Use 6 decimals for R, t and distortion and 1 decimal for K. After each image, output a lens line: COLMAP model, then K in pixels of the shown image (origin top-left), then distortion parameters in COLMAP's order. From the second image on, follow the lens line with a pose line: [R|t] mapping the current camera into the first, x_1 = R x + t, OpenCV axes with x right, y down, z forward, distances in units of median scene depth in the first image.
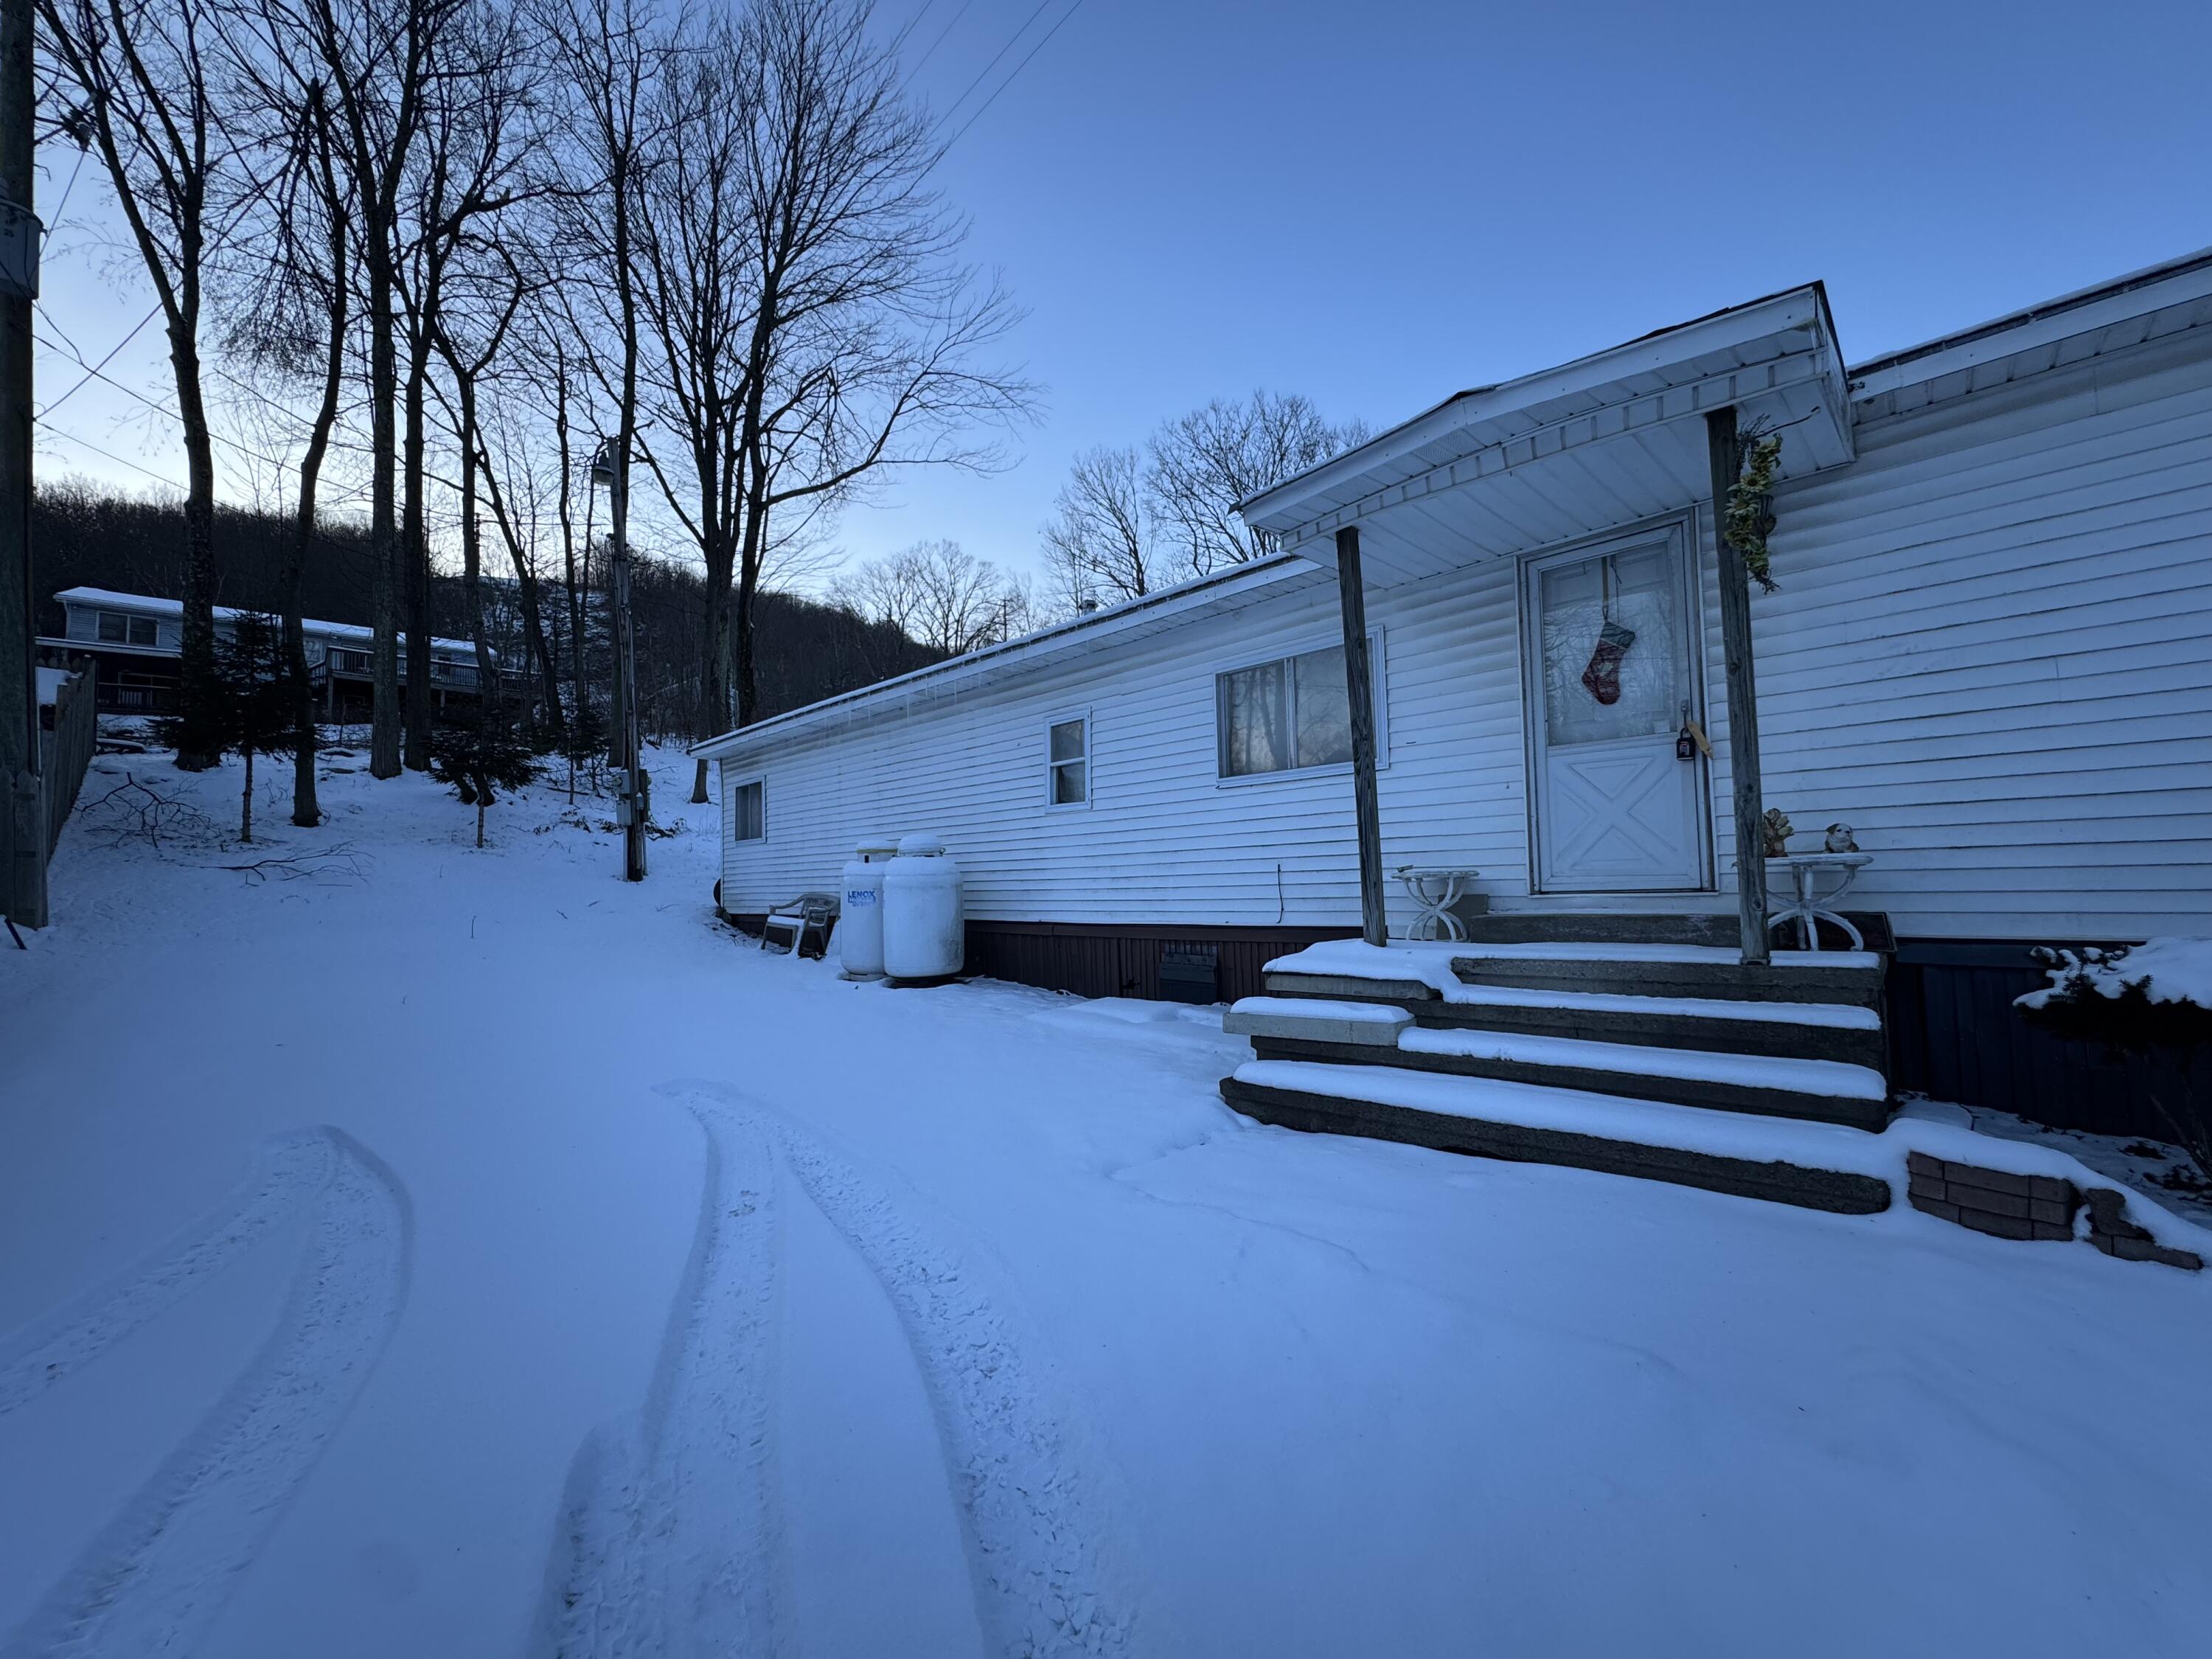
lens RADIAL K [[891.7, 0, 1093.8], [0, 891.7, 825.0], [0, 0, 1]] dist [-0.000961, 0.001465]
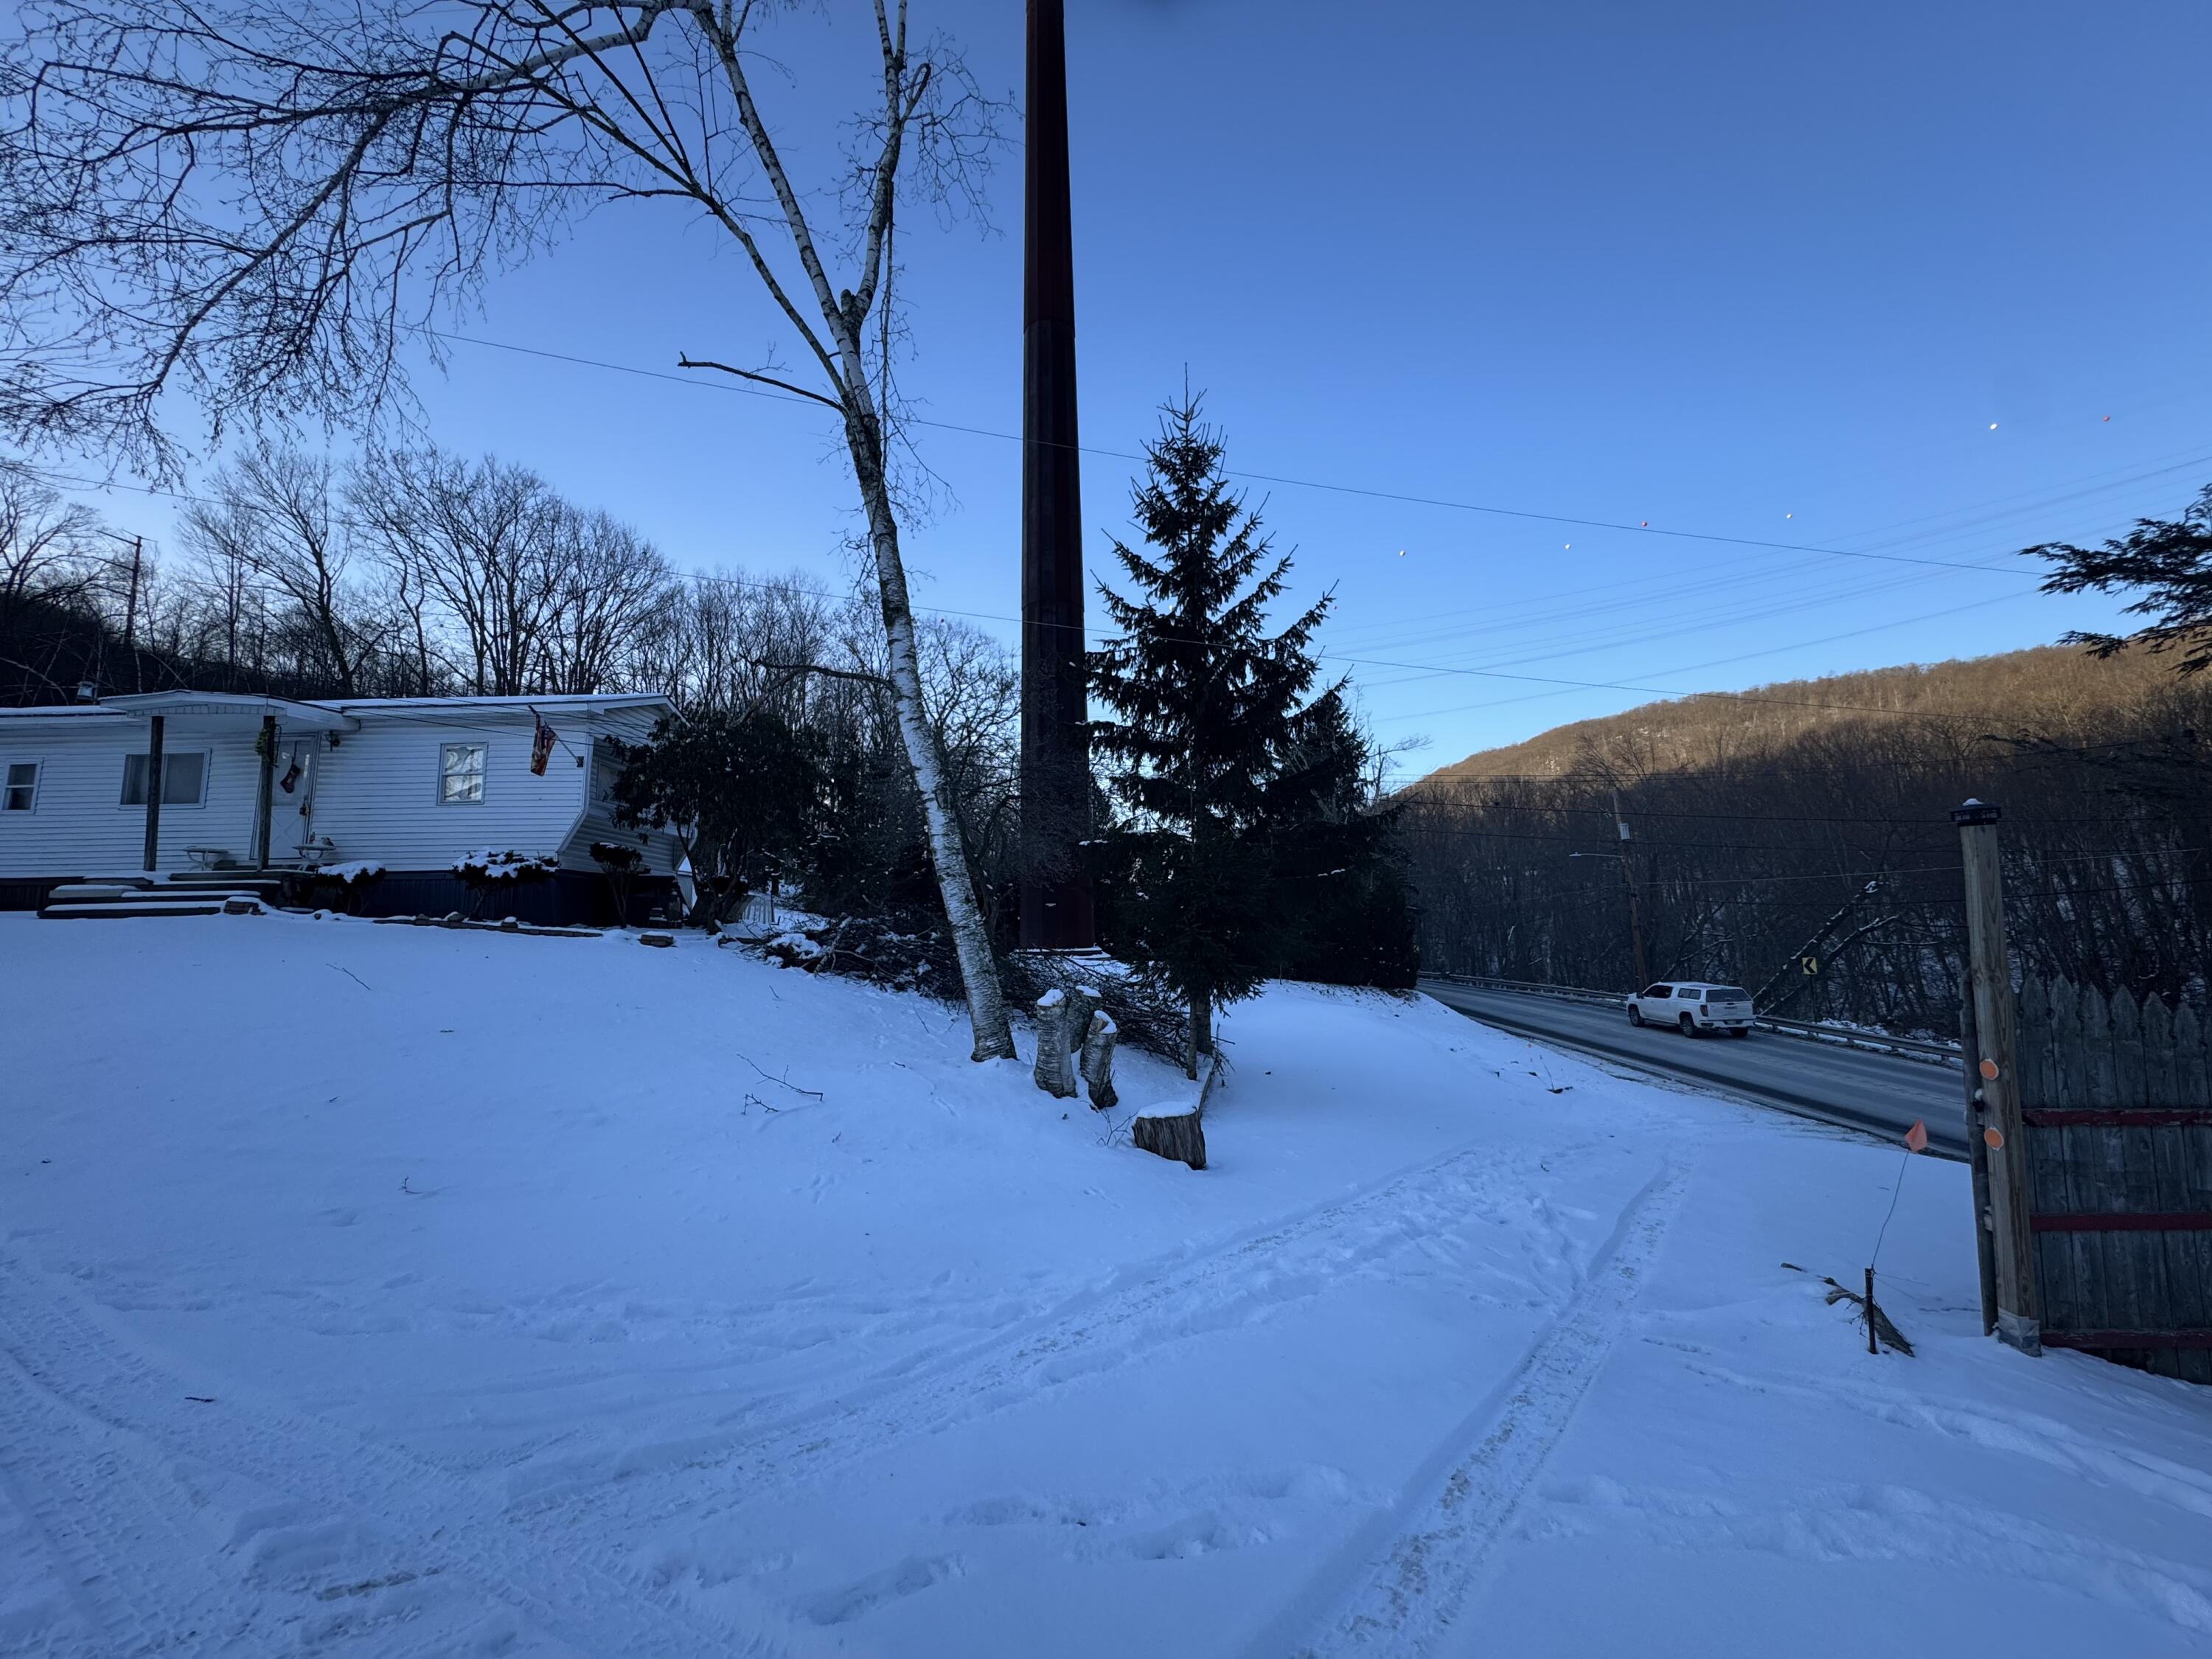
lens RADIAL K [[891.7, 0, 1108.7], [0, 891.7, 838.5], [0, 0, 1]] dist [-0.000961, 0.001465]
pose [[0.730881, 0.093941, 0.676009, 0.607923], [-0.052155, 0.995273, -0.081919, 0.107222], [-0.680509, 0.024616, 0.732326, -2.943329]]
